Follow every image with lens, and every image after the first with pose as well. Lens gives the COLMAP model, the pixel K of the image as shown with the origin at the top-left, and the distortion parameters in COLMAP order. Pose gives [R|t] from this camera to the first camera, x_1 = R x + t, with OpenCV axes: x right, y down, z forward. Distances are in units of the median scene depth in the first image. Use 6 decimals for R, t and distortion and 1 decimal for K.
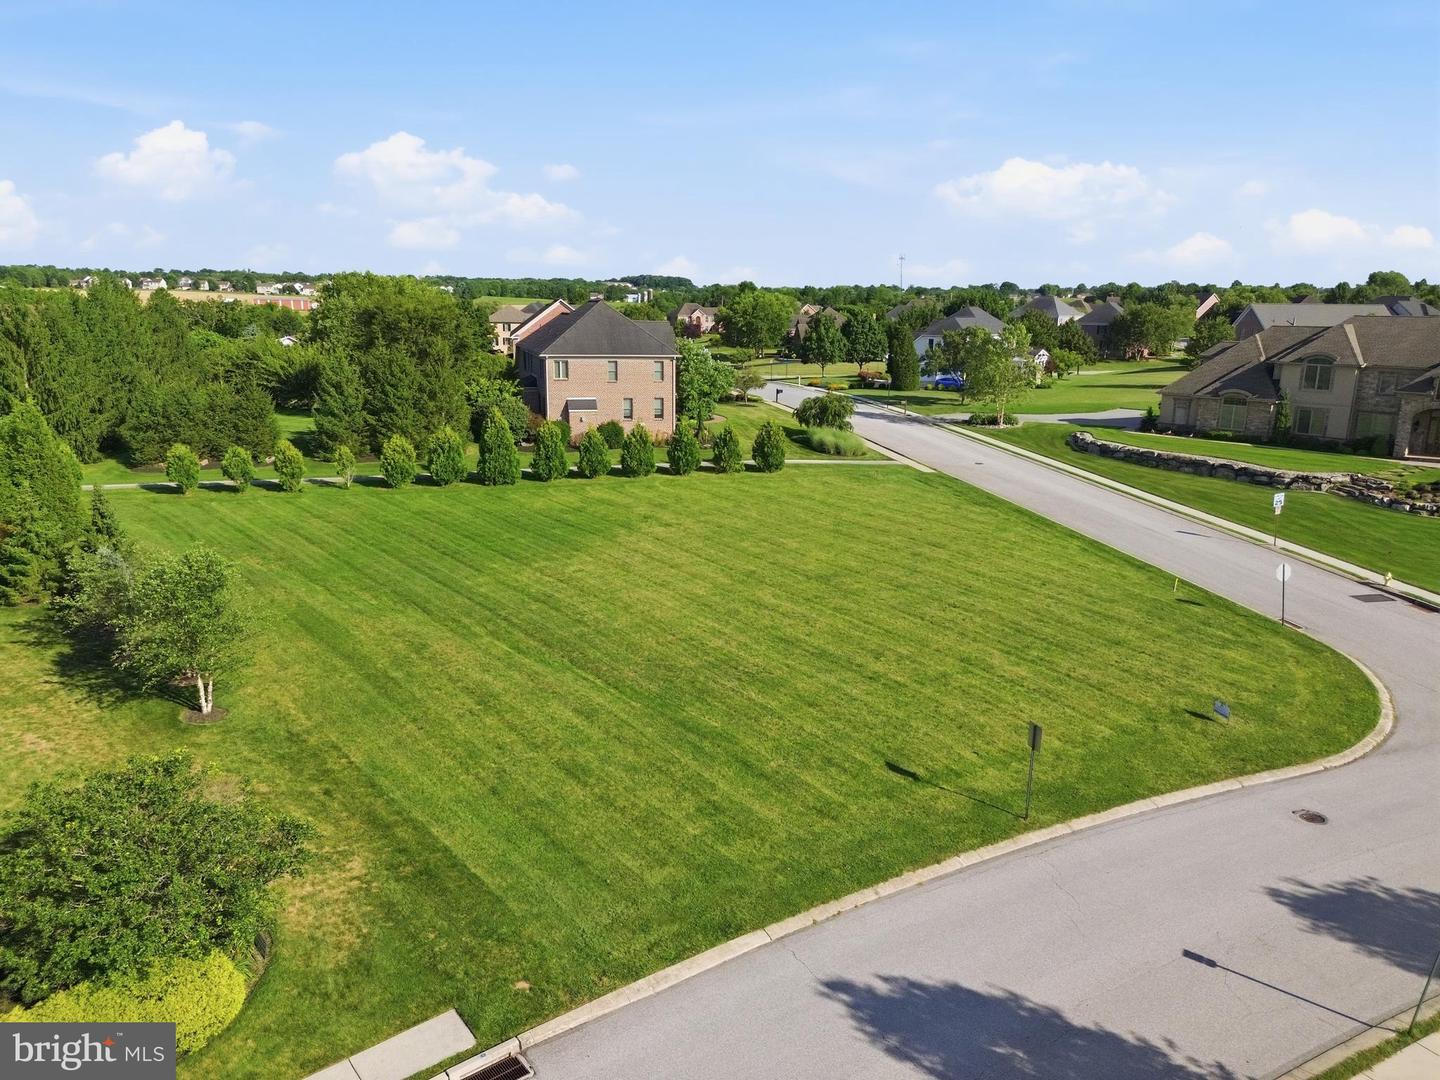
lens RADIAL K [[1015.1, 0, 717.3], [0, 1015.1, 543.7], [0, 0, 1]] dist [0.062535, -0.054971]
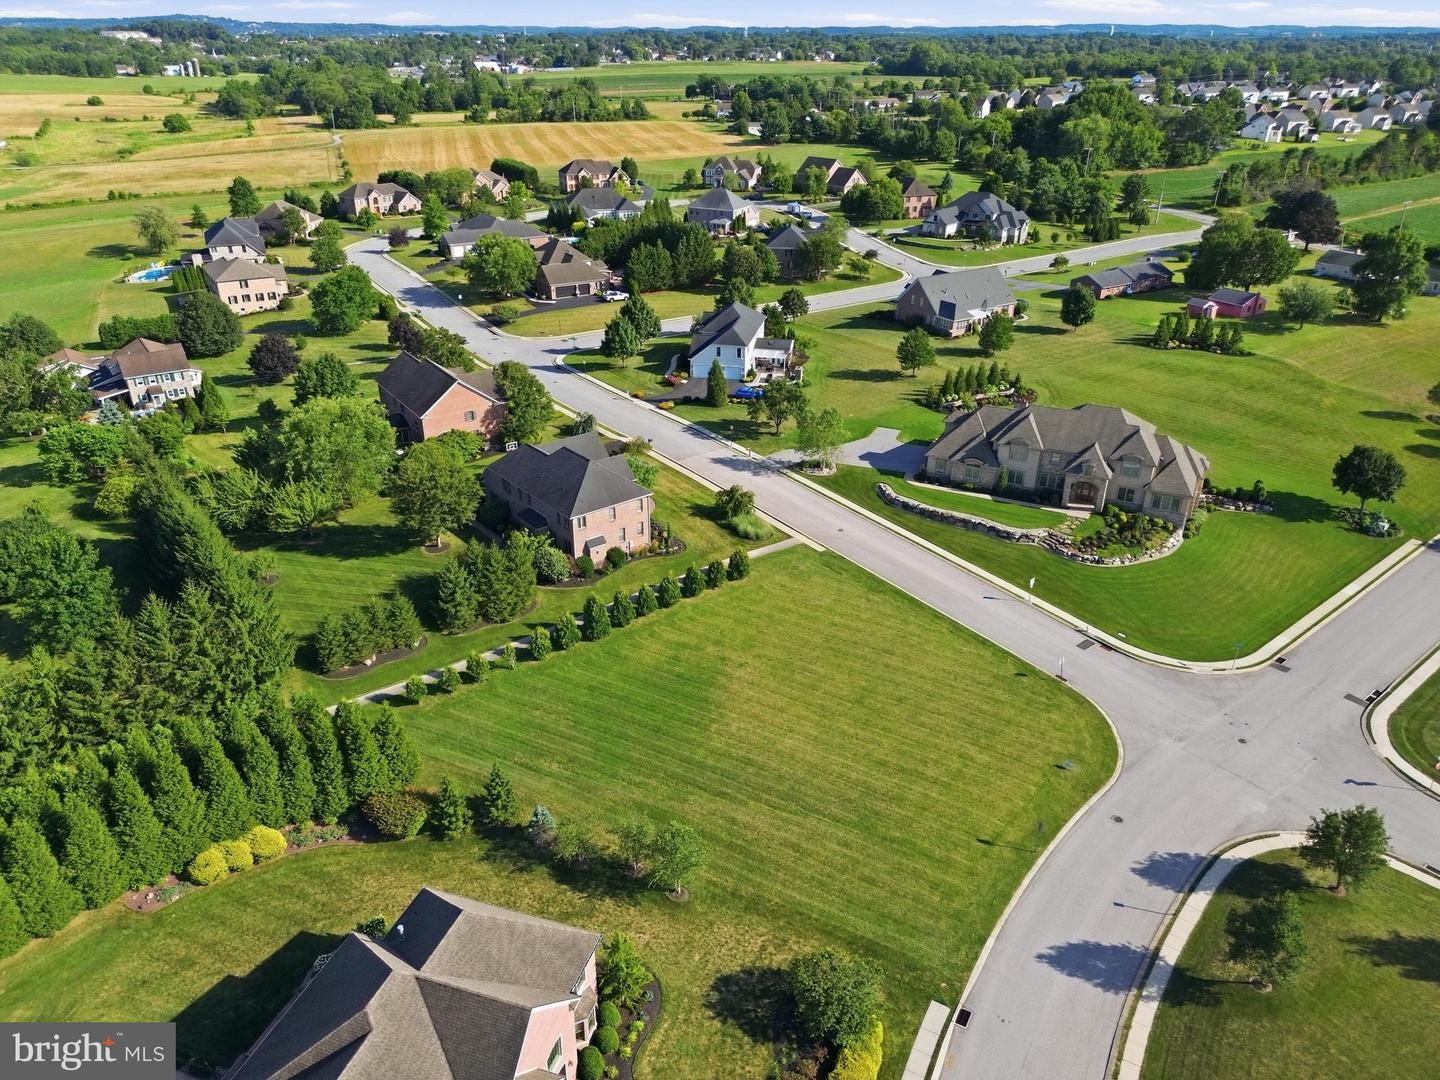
lens RADIAL K [[1015.1, 0, 717.3], [0, 1015.1, 543.7], [0, 0, 1]] dist [0.062535, -0.054971]
pose [[0.922298, -0.178793, 0.342636, -0.694222], [0.094997, 0.964234, 0.247442, -0.702474], [-0.374622, -0.195666, 0.906296, -0.528895]]
